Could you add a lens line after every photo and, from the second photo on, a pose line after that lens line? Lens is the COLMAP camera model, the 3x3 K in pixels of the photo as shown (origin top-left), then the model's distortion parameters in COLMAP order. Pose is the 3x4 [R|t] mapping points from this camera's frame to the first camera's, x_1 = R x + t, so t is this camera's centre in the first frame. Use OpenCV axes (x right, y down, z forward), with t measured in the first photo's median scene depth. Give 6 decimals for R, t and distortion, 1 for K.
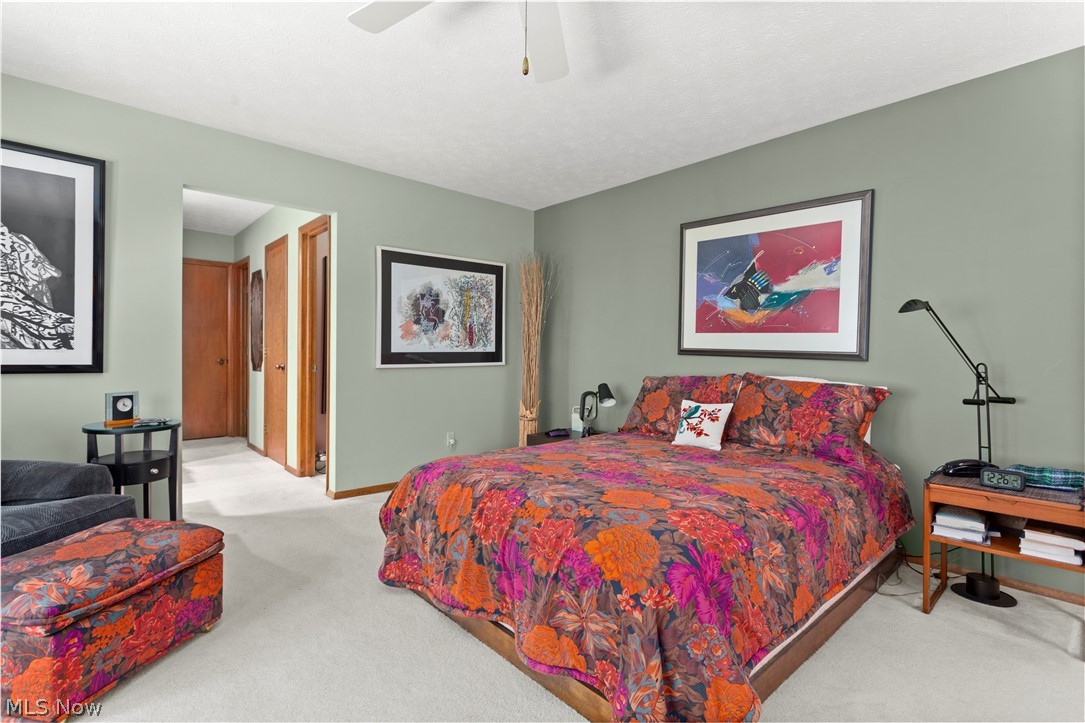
lens RADIAL K [[513.4, 0, 545.5], [0, 513.4, 354.8], [0, 0, 1]] dist [-0.000429, -0.000493]
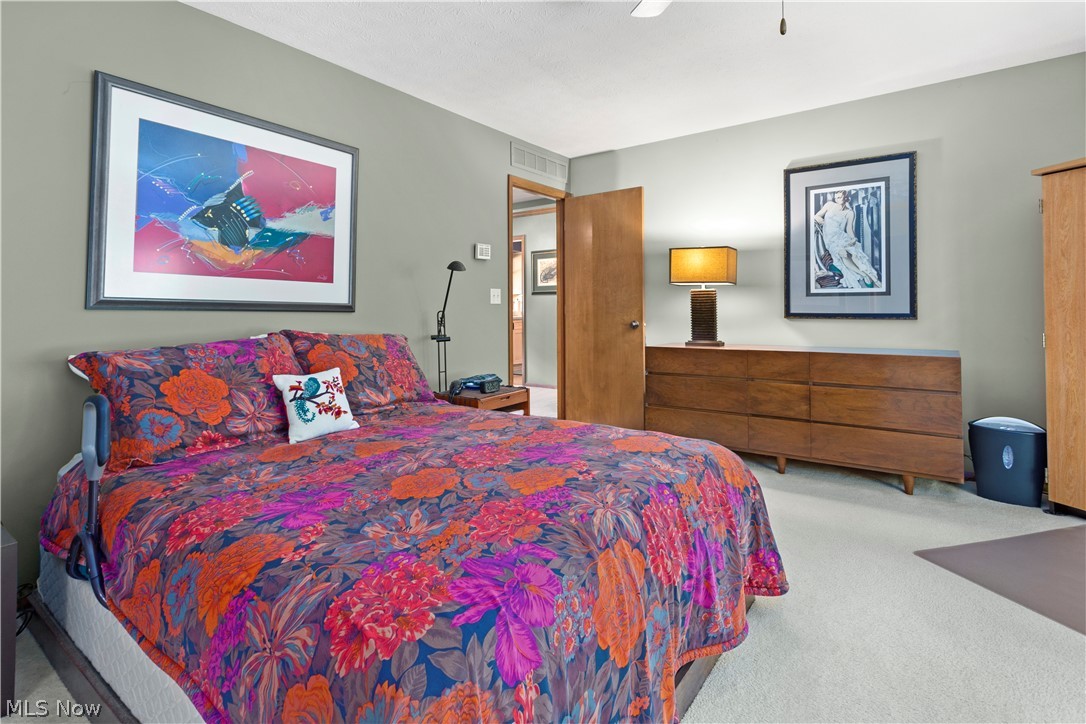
lens RADIAL K [[524.7, 0, 542.3], [0, 524.7, 305.2], [0, 0, 1]] dist [-0.015453, -0.000532]
pose [[-0.198907, -0.003103, 0.980013, -0.444565], [0.010289, 0.999933, 0.005255, -0.002899], [-0.979964, 0.011129, -0.198862, 0.768039]]
